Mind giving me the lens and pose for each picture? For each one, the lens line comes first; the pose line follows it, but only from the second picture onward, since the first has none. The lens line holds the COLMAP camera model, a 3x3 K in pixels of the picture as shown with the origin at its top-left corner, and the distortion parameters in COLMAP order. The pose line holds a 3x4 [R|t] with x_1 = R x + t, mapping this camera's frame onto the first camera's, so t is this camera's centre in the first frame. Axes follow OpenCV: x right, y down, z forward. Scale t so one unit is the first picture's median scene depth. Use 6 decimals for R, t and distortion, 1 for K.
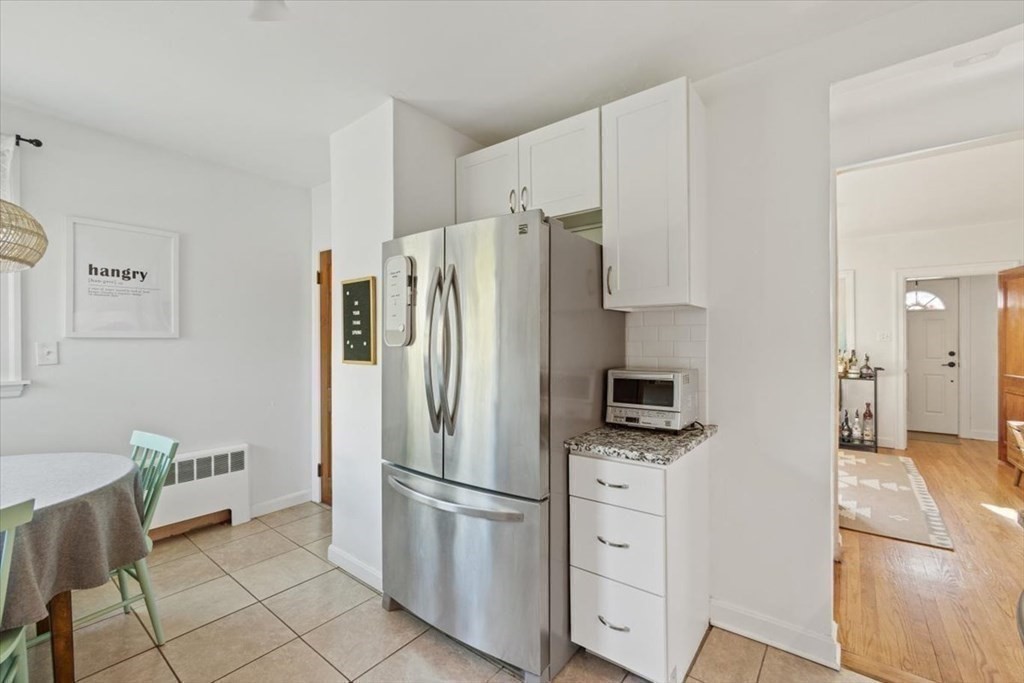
lens RADIAL K [[437.6, 0, 512.0], [0, 437.6, 341.5], [0, 0, 1]] dist [-0.001363, -0.000040]
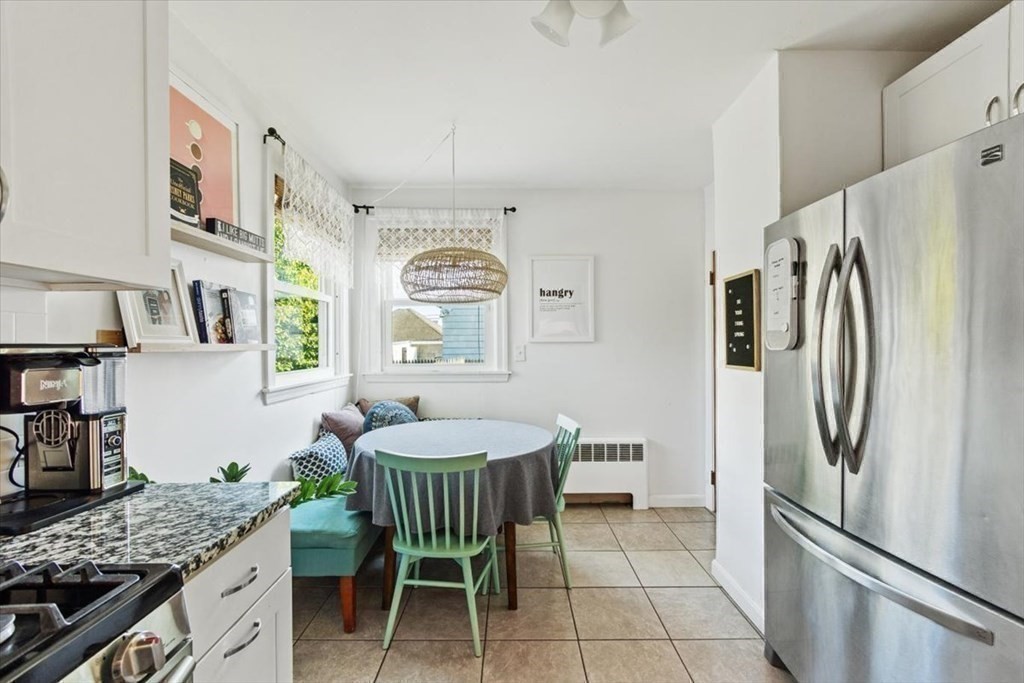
lens RADIAL K [[436.3, 0, 512.8], [0, 436.3, 346.3], [0, 0, 1]] dist [-0.007364, 0.000079]
pose [[0.617990, 0.001141, -0.786185, 0.065078], [0.002499, 0.999991, 0.003416, -0.000366], [0.786182, -0.004076, 0.617982, 0.095103]]
